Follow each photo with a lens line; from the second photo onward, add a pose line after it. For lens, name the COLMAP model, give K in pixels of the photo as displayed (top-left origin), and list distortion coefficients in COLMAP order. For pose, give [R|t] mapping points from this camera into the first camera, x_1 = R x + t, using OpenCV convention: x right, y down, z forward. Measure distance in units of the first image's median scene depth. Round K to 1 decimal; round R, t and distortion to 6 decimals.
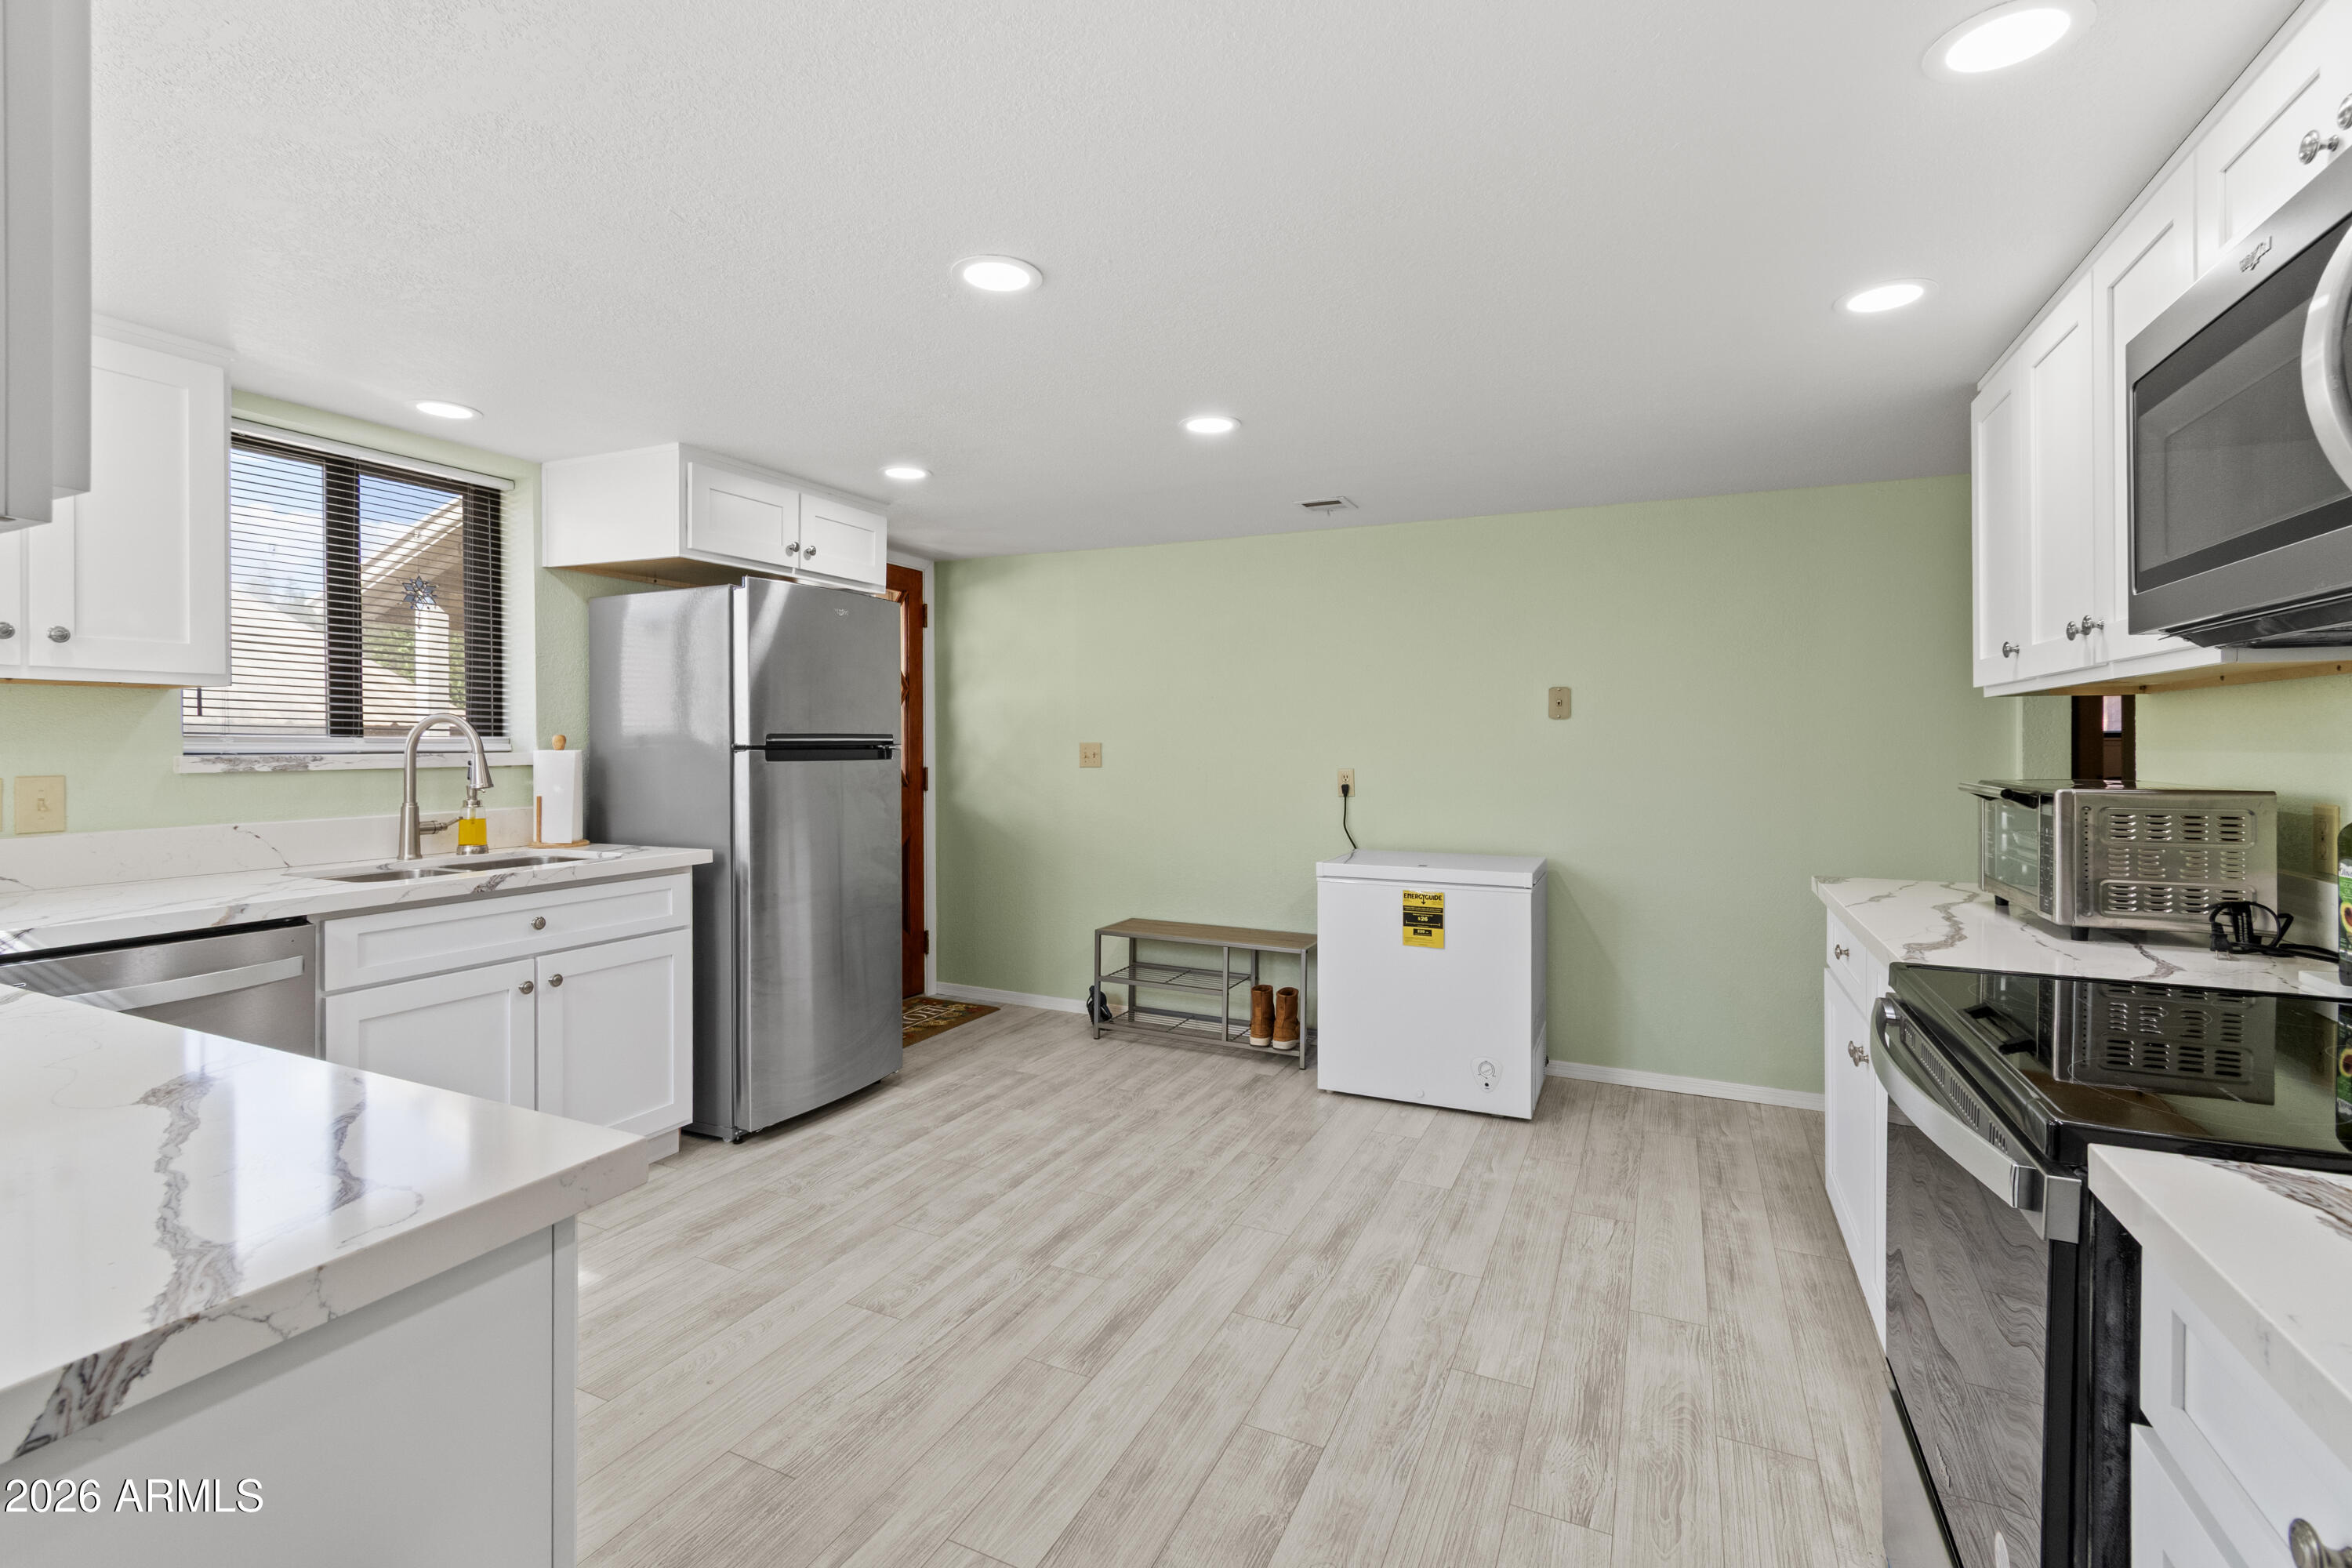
lens RADIAL K [[1041.3, 0, 1160.4], [0, 1041.3, 745.5], [0, 0, 1]] dist [0.009840, -0.000351]
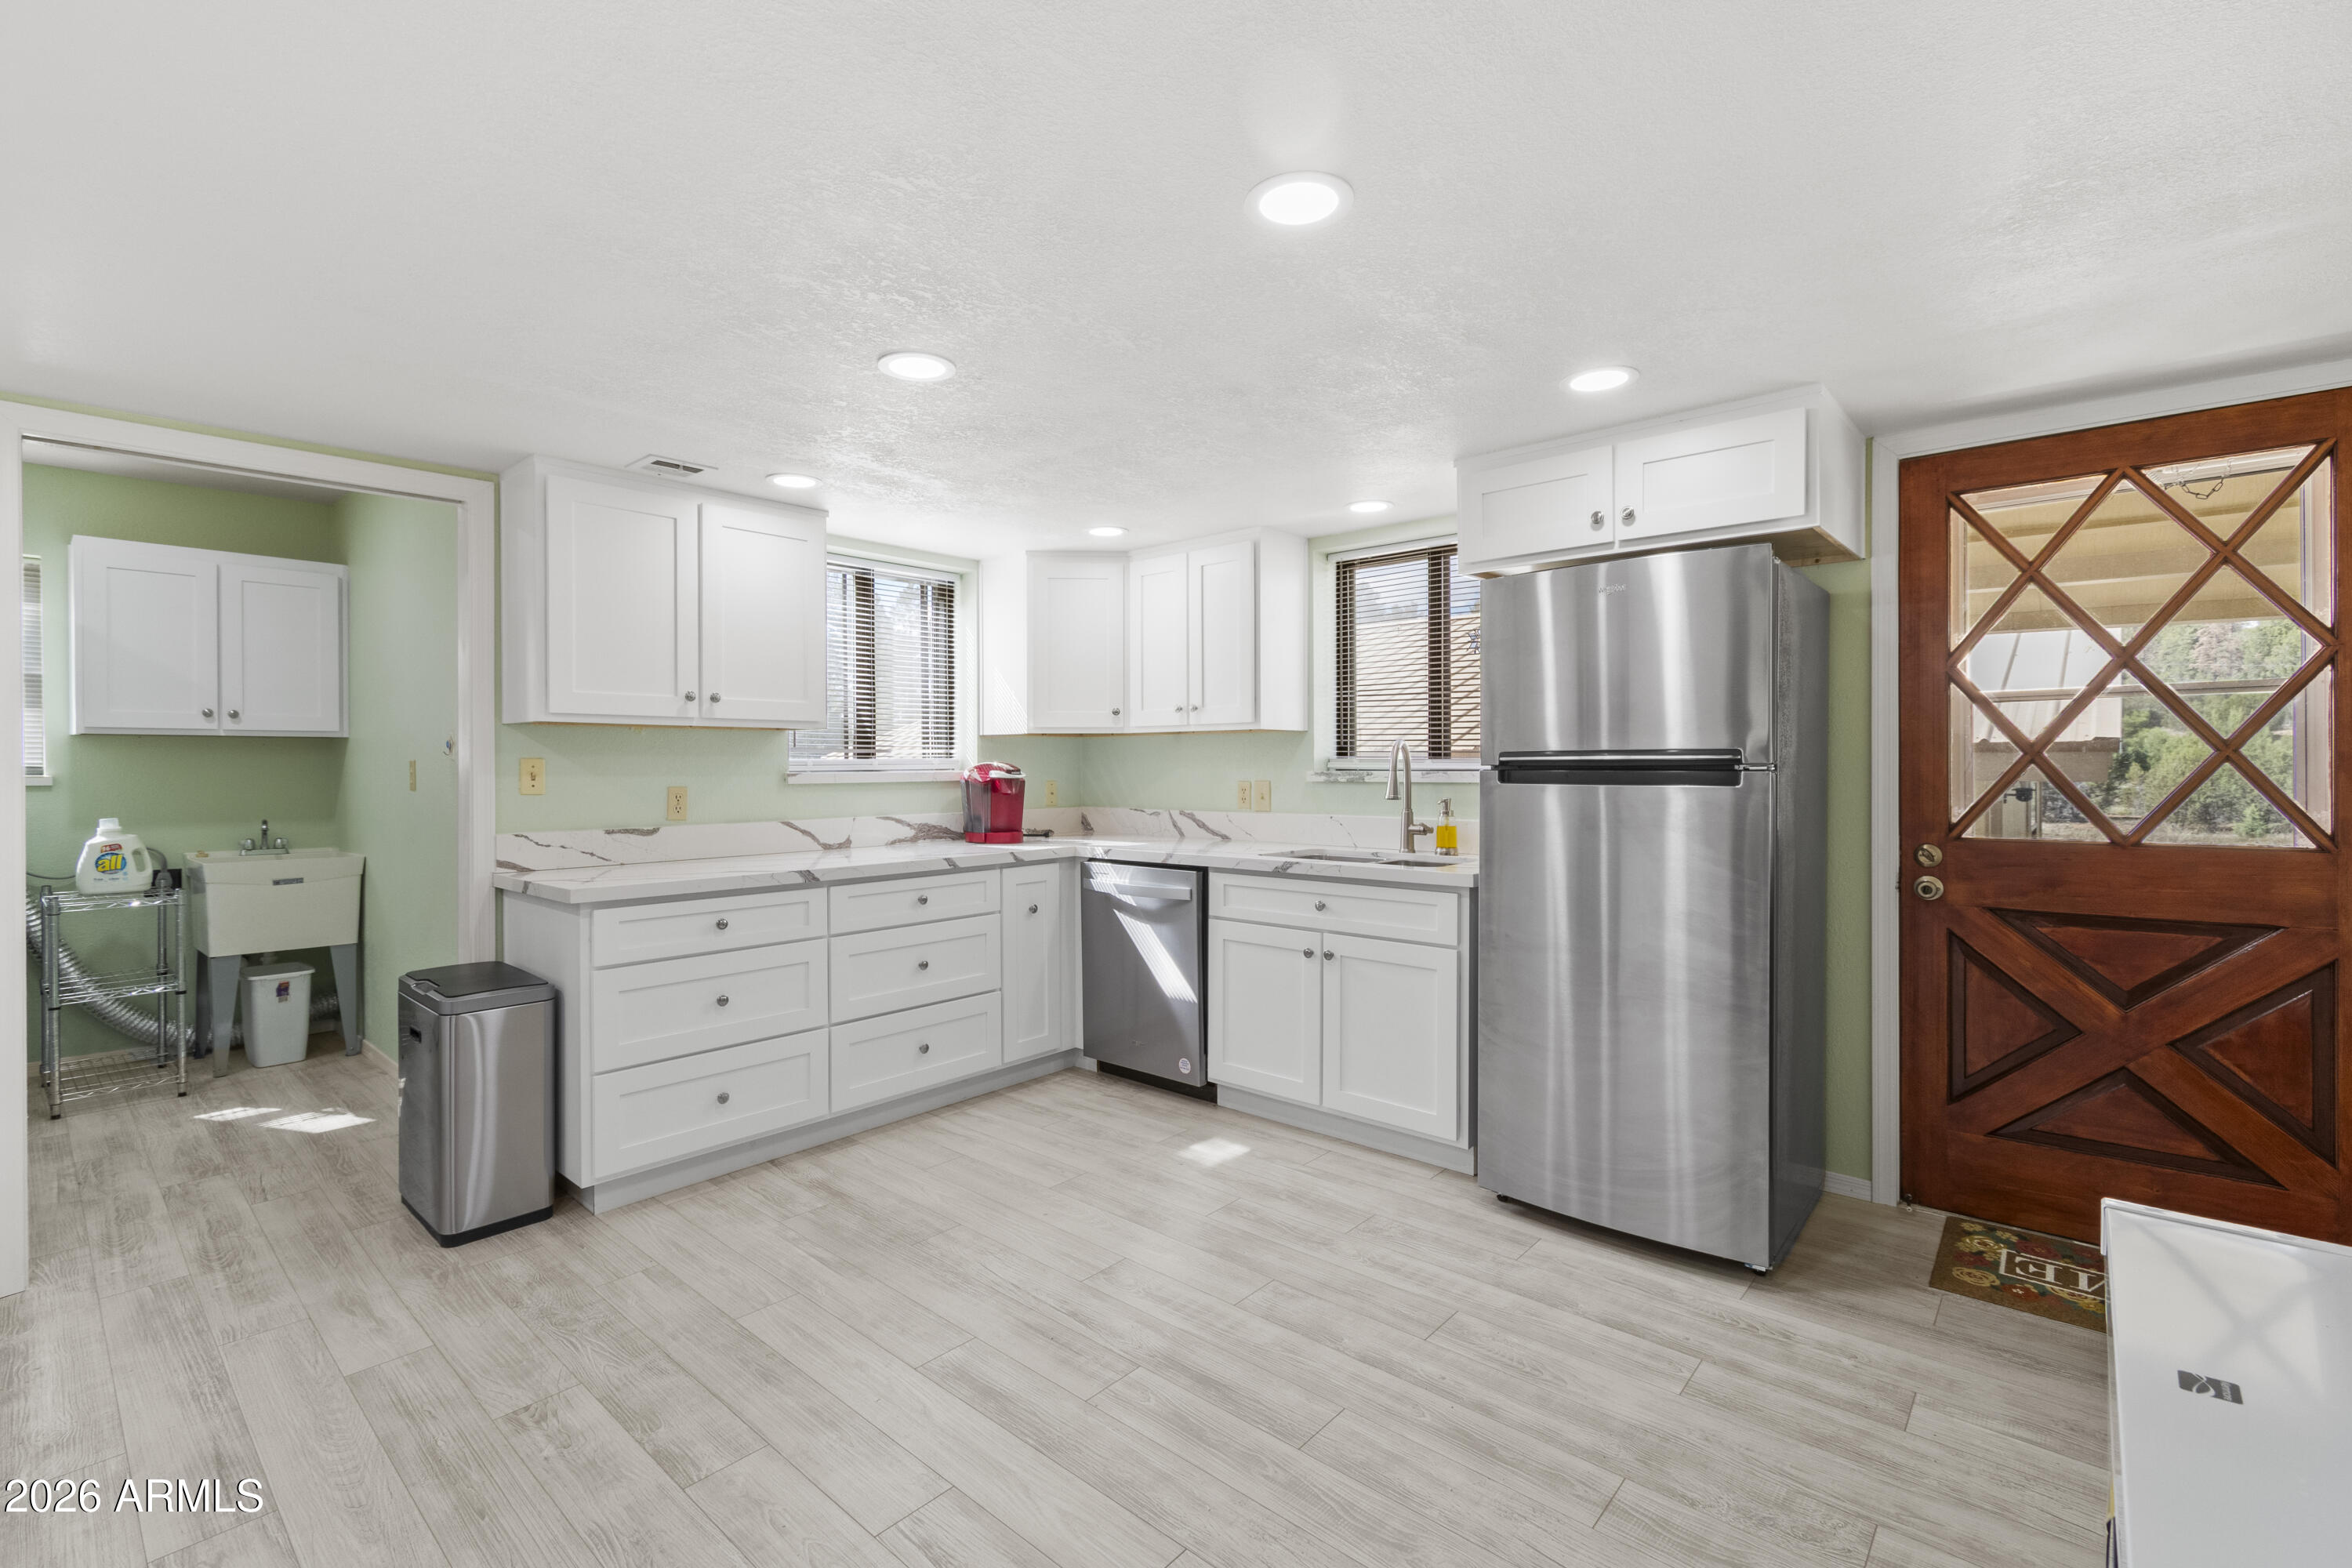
lens RADIAL K [[1041.3, 0, 1173.8], [0, 1041.3, 775.6], [0, 0, 1]] dist [0.009840, -0.000351]
pose [[-0.268187, 0.011670, -0.963296, 0.601654], [0.001484, 0.999930, 0.011701, -0.002086], [0.963366, 0.001709, -0.268186, 1.059197]]
